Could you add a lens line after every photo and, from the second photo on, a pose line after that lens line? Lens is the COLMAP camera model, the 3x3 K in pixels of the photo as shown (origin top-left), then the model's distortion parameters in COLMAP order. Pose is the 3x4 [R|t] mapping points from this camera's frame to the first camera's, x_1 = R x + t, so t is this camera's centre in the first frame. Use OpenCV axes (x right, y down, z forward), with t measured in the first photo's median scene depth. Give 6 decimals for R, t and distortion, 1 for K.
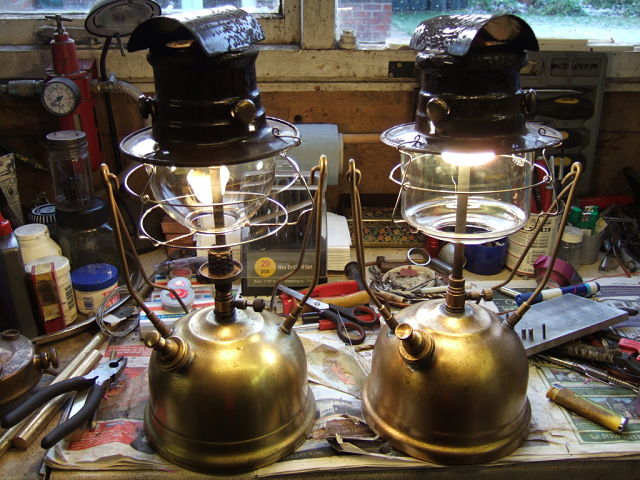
lens RADIAL K [[685.8, 0, 320.0], [0, 685.8, 240.0], [0, 0, 1]] dist [-0.063319, 0.025931]
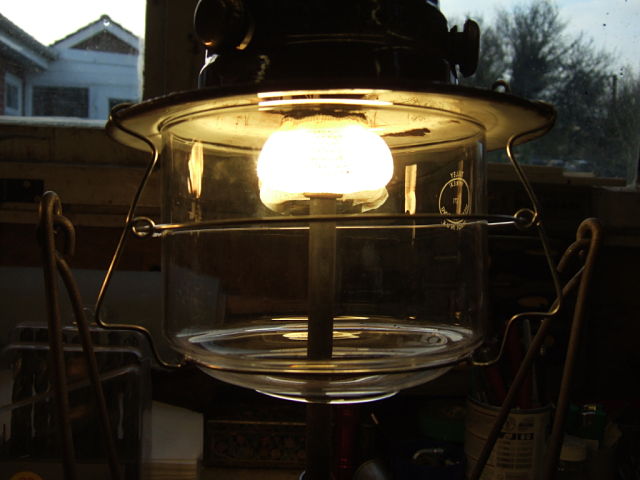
lens RADIAL K [[685.8, 0, 320.0], [0, 685.8, 240.0], [0, 0, 1]] dist [-0.063319, 0.025931]
pose [[0.998848, 0.031185, 0.036458, 0.157272], [-0.016792, 0.939103, -0.343225, 0.038580], [-0.044942, 0.342218, 0.938545, 0.494922]]
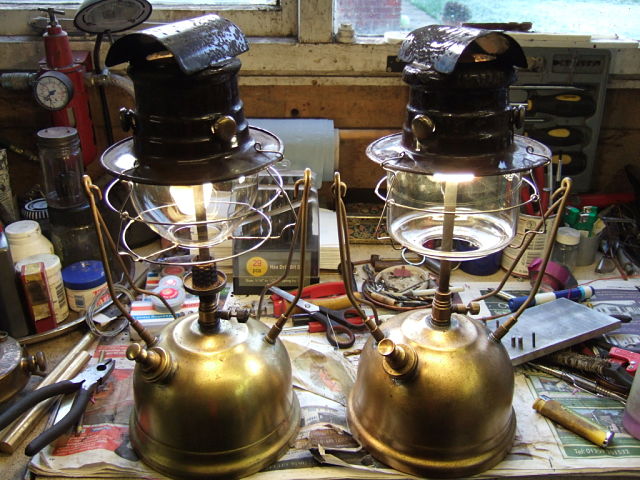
lens RADIAL K [[685.8, 0, 320.0], [0, 685.8, 240.0], [0, 0, 1]] dist [-0.063319, 0.025931]
pose [[0.999810, 0.014354, -0.013153, 0.029024], [-0.013832, 0.999145, 0.038972, -0.046995], [0.013701, -0.038783, 0.999154, 0.009217]]
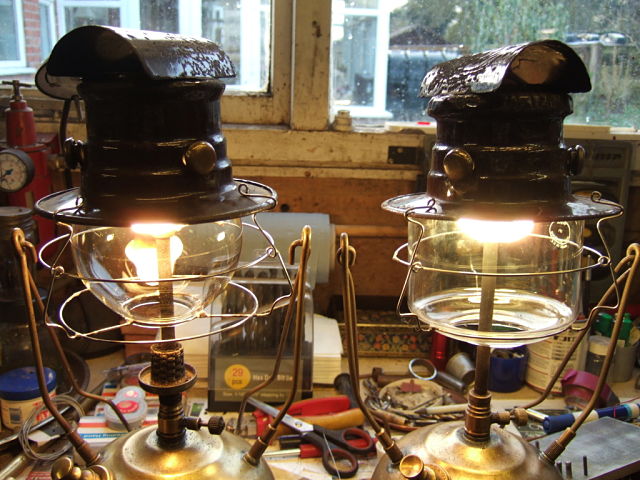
lens RADIAL K [[685.8, 0, 320.0], [0, 685.8, 240.0], [0, 0, 1]] dist [-0.063319, 0.025931]
pose [[0.999676, 0.024342, 0.007398, 0.011073], [-0.022763, 0.985653, -0.167244, 0.015134], [-0.011363, 0.167021, 0.985888, 0.195836]]
